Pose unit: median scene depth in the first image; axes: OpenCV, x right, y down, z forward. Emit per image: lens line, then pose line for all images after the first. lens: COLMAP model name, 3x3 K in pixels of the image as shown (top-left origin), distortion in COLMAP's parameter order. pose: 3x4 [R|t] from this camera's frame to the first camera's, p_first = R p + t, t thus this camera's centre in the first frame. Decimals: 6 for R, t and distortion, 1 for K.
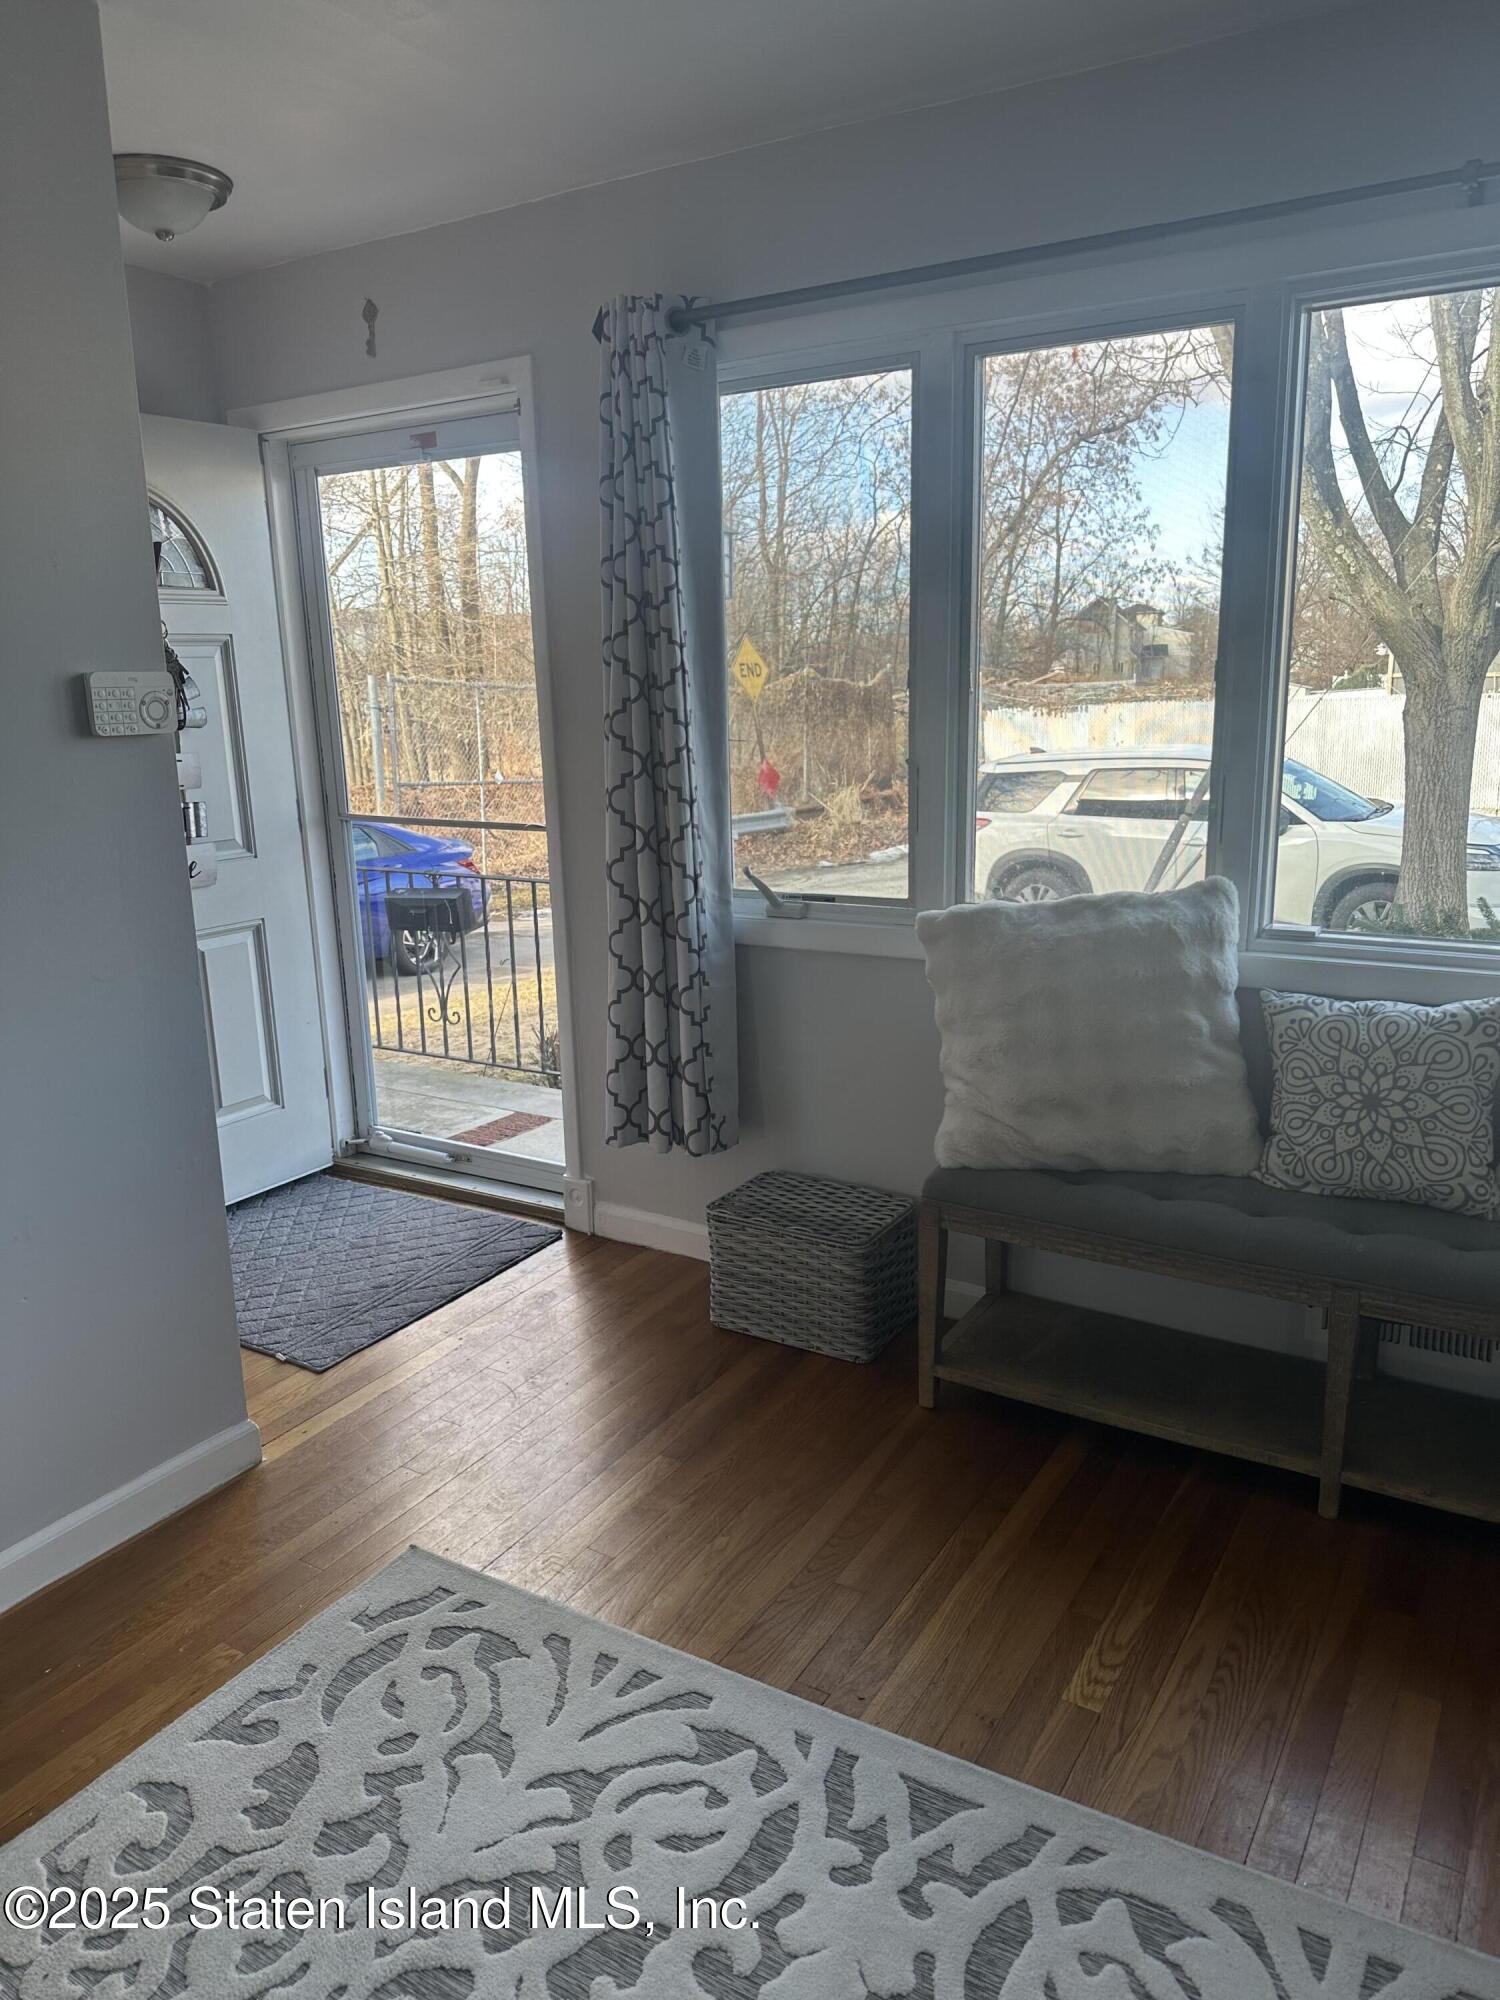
lens RADIAL K [[1429.4, 0, 710.5], [0, 1429.4, 1011.4], [0, 0, 1]] dist [0.097949, -0.153764]
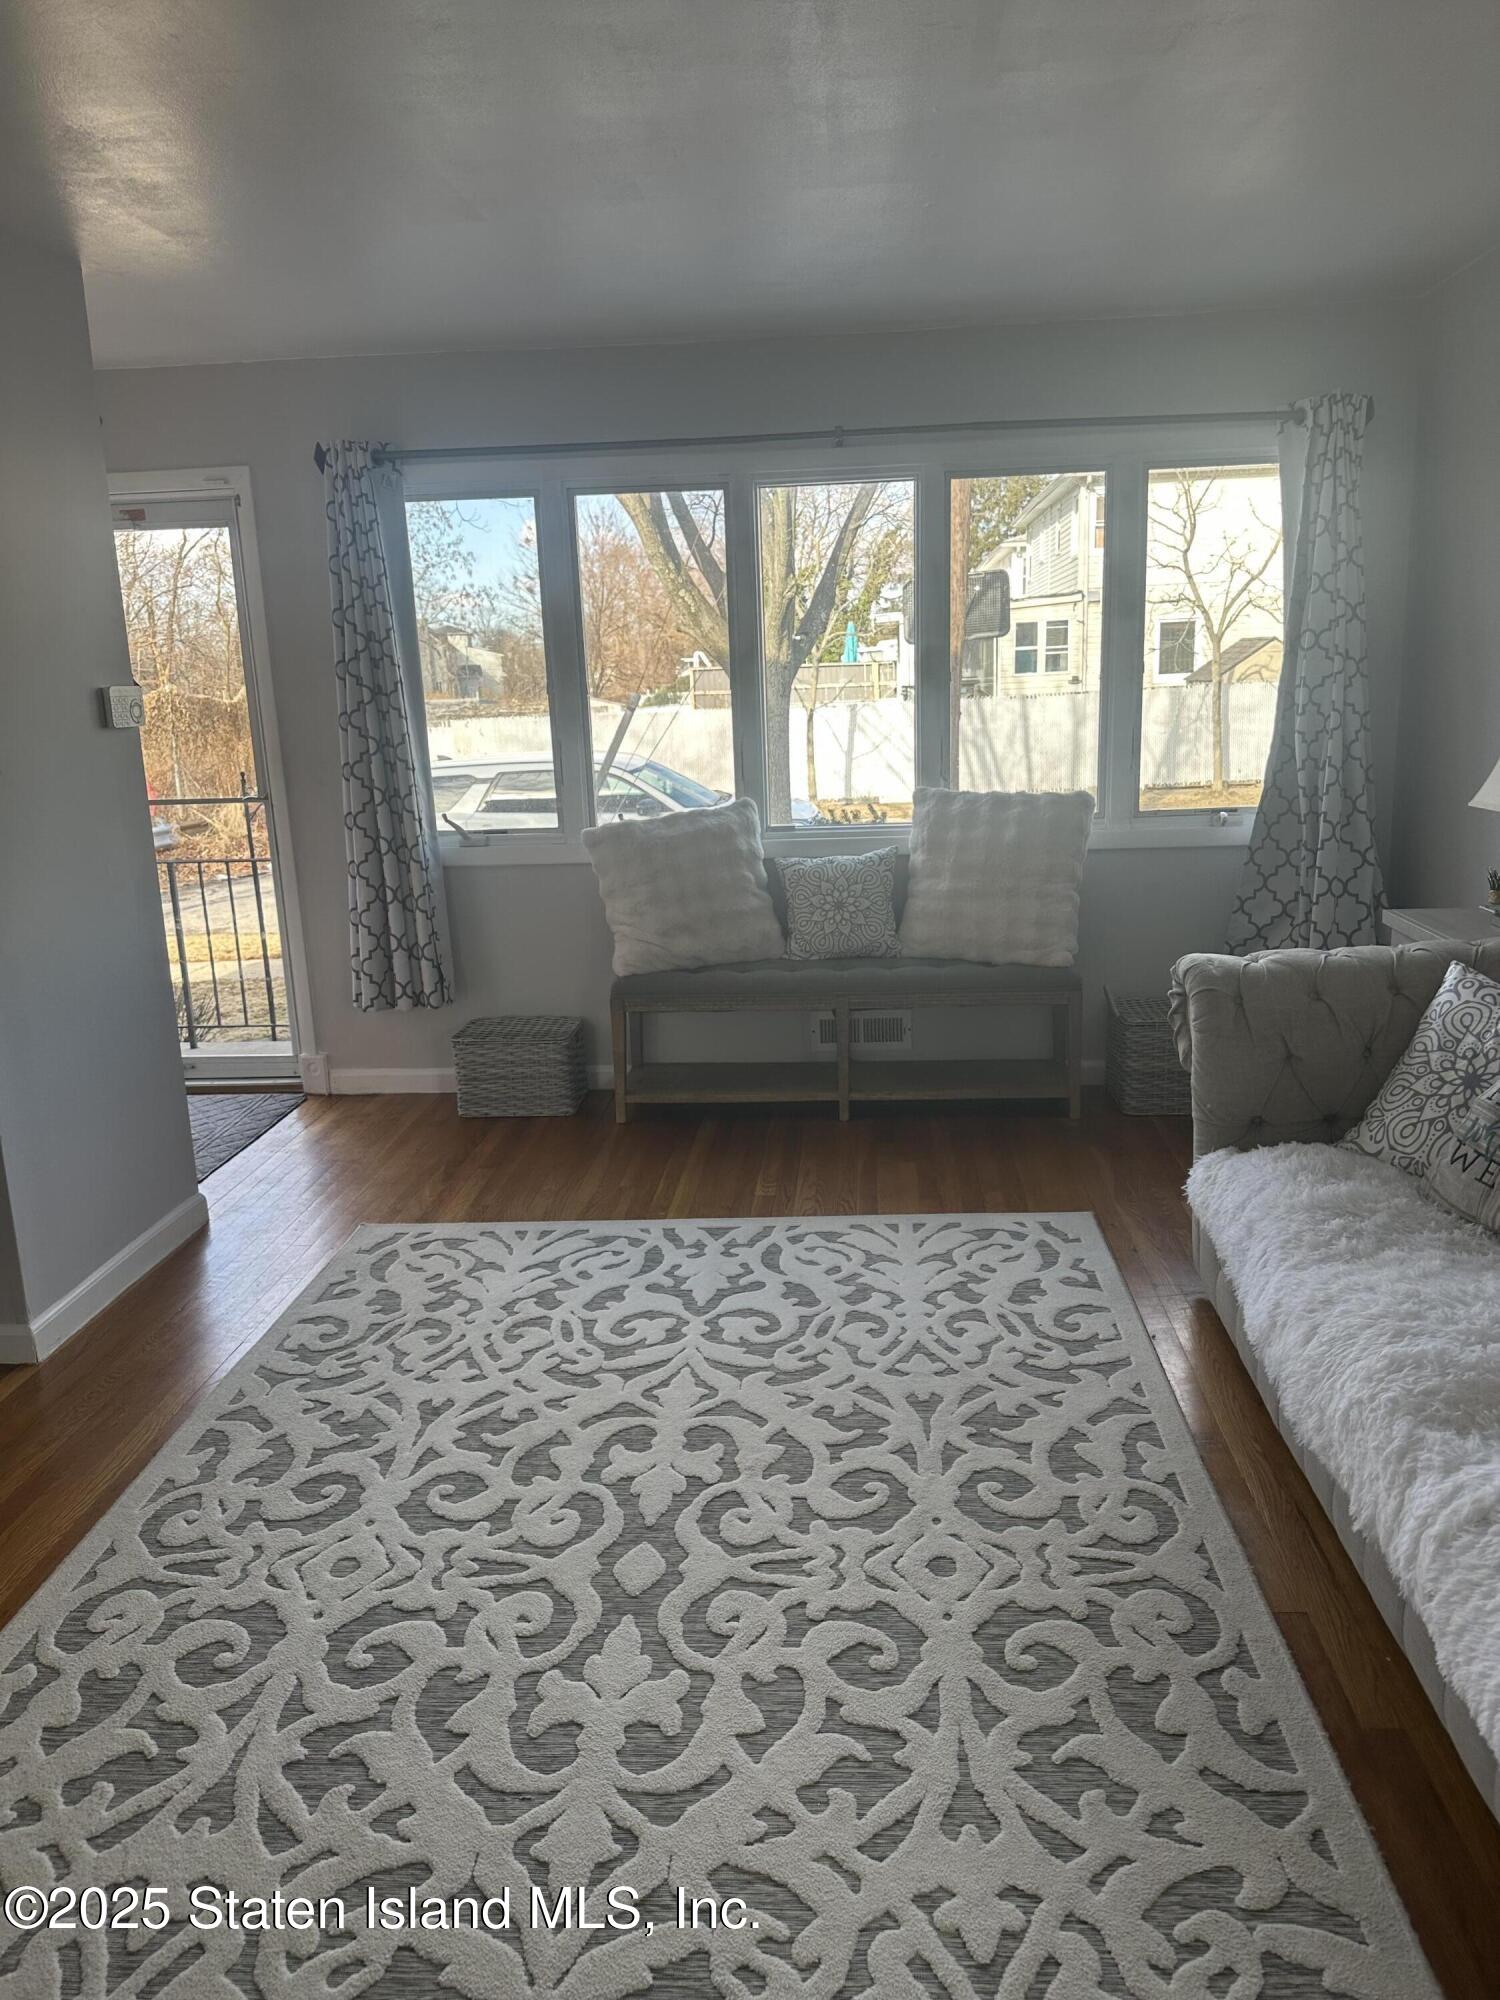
lens RADIAL K [[1431.0, 0, 757.4], [0, 1431.0, 1001.9], [0, 0, 1]] dist [0.140355, -0.271964]
pose [[0.885014, -0.108816, 0.452669, -0.426712], [0.117539, 0.993028, 0.008911, 0.131228], [-0.450483, 0.045320, 0.891634, -0.534105]]
